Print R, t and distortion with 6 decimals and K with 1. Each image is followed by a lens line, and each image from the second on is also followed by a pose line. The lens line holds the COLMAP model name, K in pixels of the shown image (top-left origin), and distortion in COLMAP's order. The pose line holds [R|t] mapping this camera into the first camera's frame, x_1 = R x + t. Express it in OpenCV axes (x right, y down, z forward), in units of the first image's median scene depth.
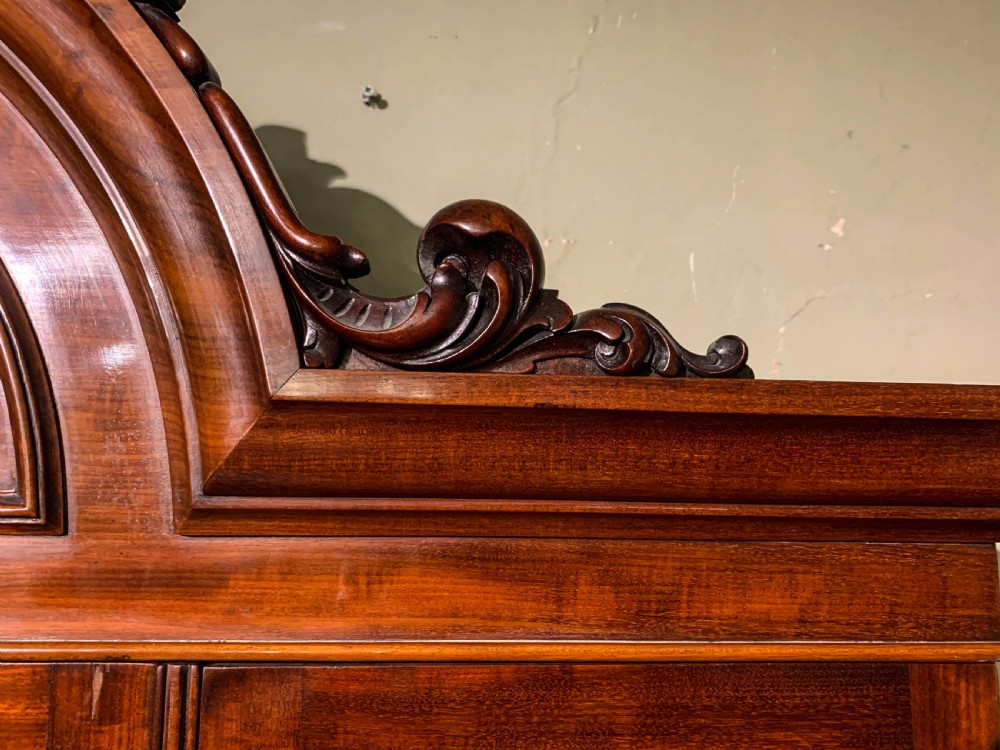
lens RADIAL K [[813.1, 0, 491.9], [0, 813.1, 383.1], [0, 0, 1]] dist [0.001171, -0.009110]
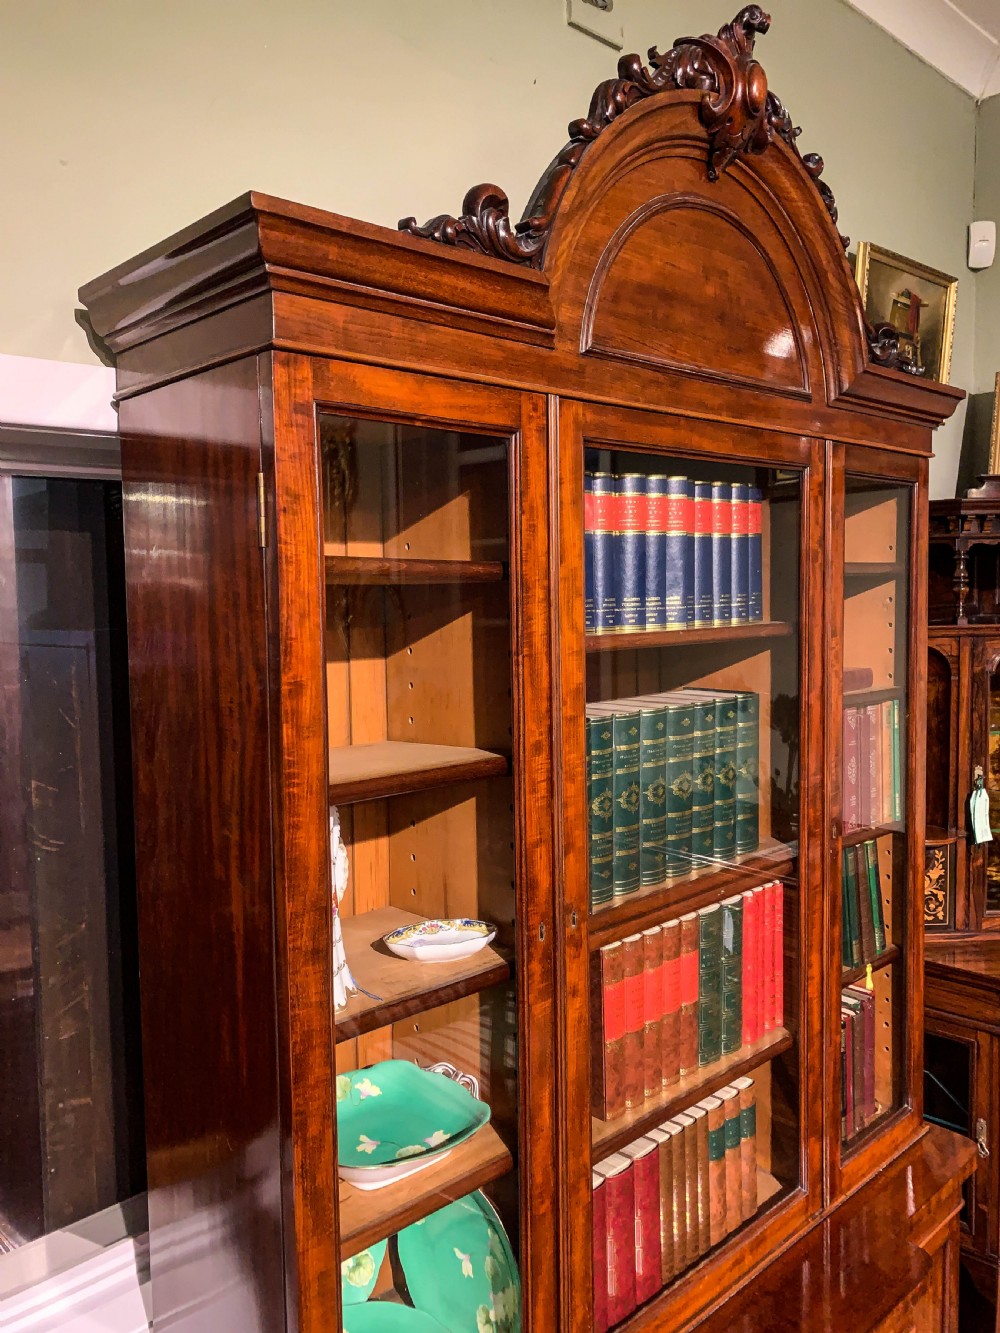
lens RADIAL K [[1022.5, 0, 507.9], [0, 1022.5, 648.0], [0, 0, 1]] dist [0.031985, -0.042389]
pose [[0.774649, -0.061594, 0.629385, -4.366055], [-0.071492, 0.980336, 0.183932, 0.495977], [-0.628337, -0.187478, 0.755013, -1.737751]]
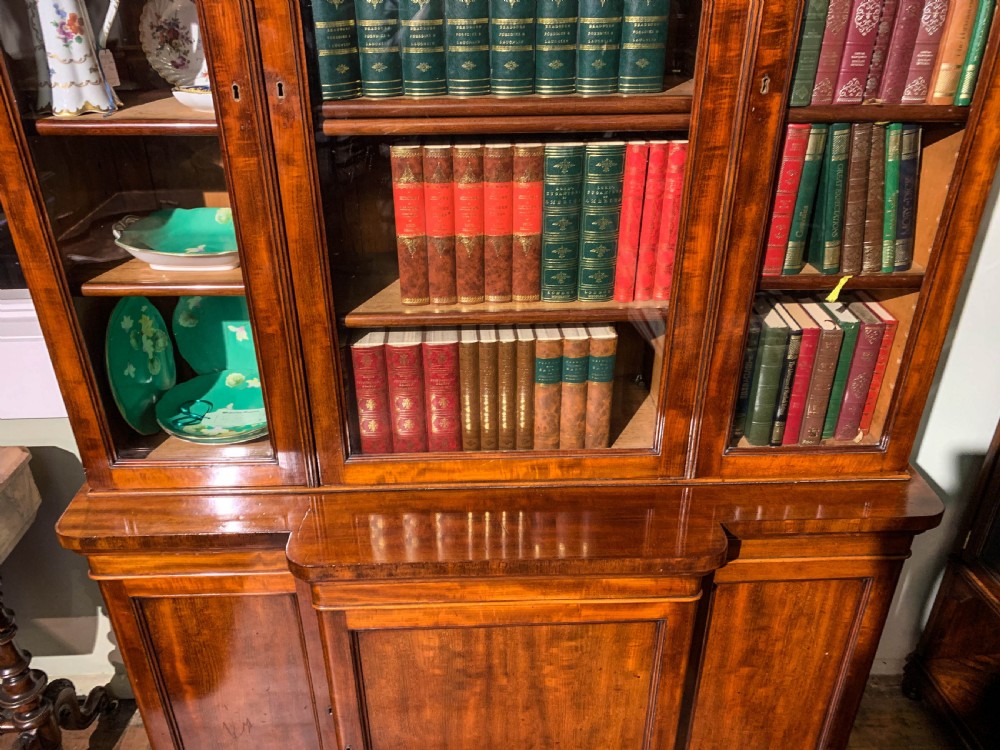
lens RADIAL K [[767.1, 0, 487.9], [0, 767.1, 373.6], [0, 0, 1]] dist [0.031985, -0.042389]
pose [[0.998748, 0.004755, -0.049800, -1.171489], [0.026037, 0.800608, 0.598622, 1.217732], [0.042717, -0.599169, 0.799482, -2.183043]]
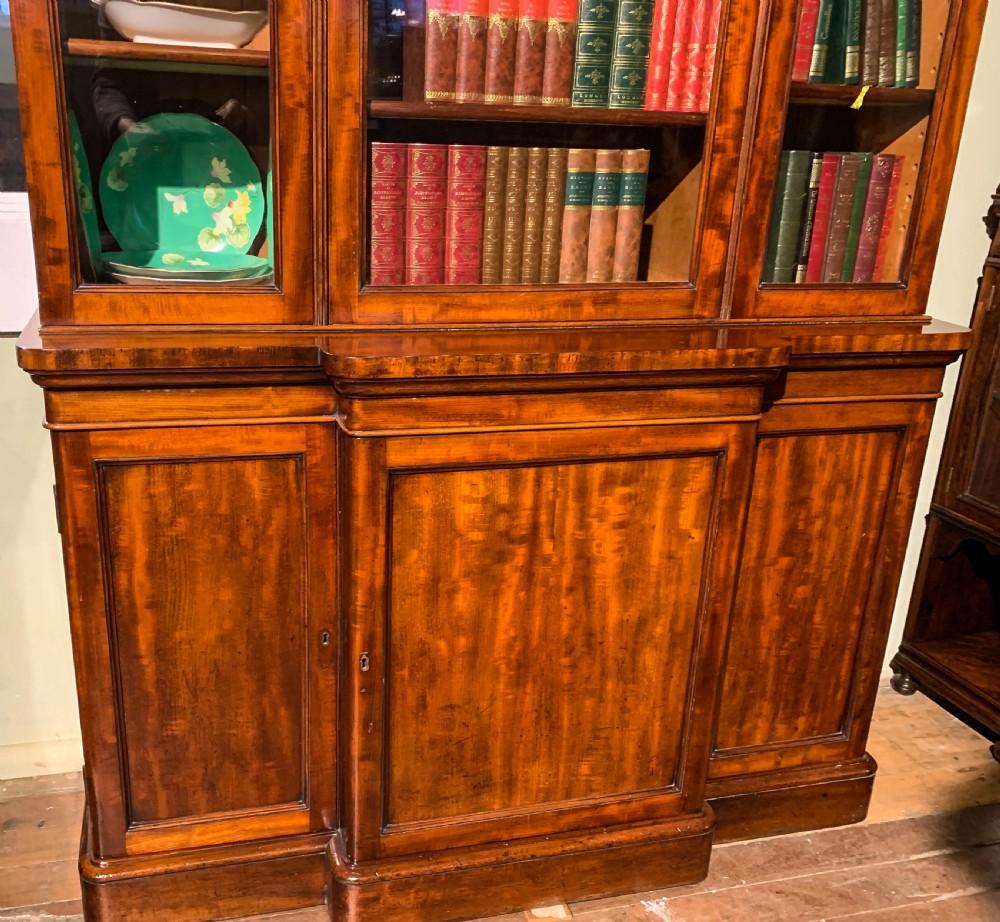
lens RADIAL K [[1018.2, 0, 435.3], [0, 1018.2, 504.5], [0, 0, 1]] dist [0.017603, 0.000000]
pose [[0.984590, -0.040064, 0.170225, -2.414104], [-0.047478, 0.875599, 0.480700, 2.428347], [-0.168308, -0.481375, 0.860204, -3.521993]]
